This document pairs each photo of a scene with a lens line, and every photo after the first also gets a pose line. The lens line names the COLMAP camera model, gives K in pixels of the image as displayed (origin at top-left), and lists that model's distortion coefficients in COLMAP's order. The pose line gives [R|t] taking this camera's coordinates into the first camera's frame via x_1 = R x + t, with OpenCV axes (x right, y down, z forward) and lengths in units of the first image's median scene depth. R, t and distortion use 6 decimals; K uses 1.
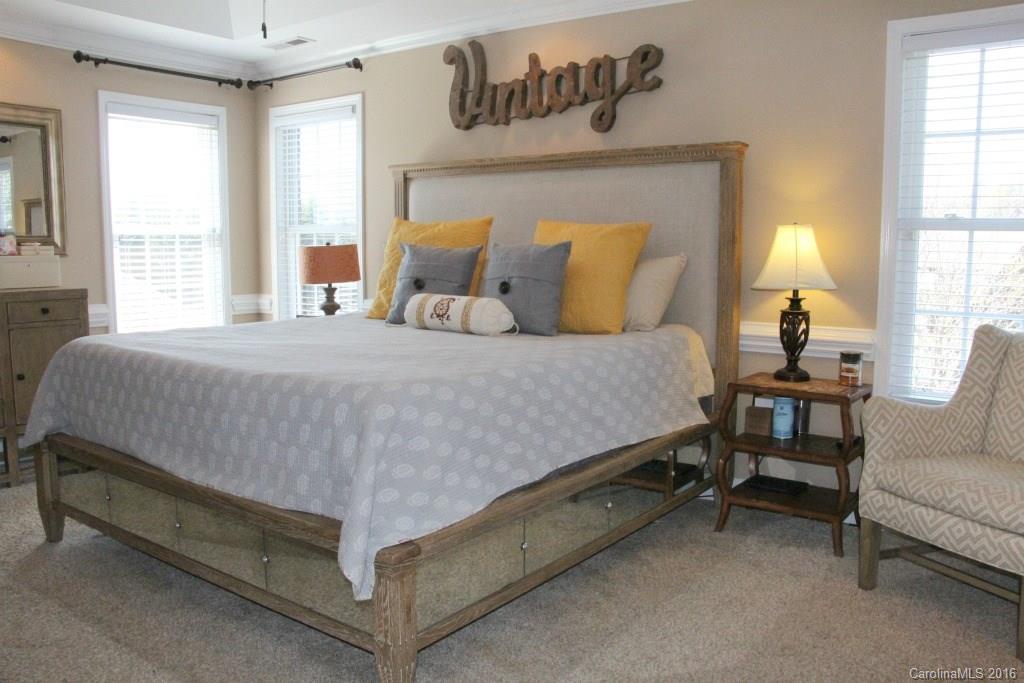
lens RADIAL K [[842.2, 0, 512.0], [0, 842.2, 341.5], [0, 0, 1]] dist [-0.188398, 0.165036]
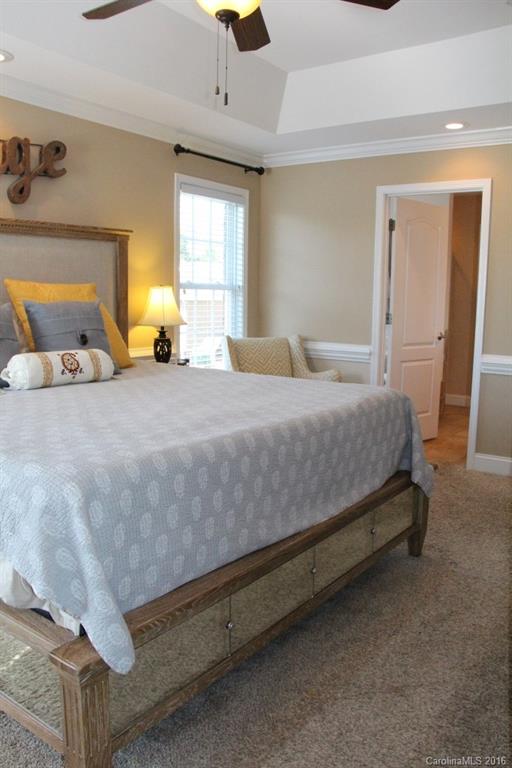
lens RADIAL K [[631.6, 0, 256.0], [0, 631.6, 384.0], [0, 0, 1]] dist [-0.188398, 0.165036]
pose [[-0.008260, -0.144574, 0.989460, -0.779679], [0.101068, 0.984306, 0.144664, -0.093384], [-0.994845, 0.101198, 0.006482, 0.690912]]
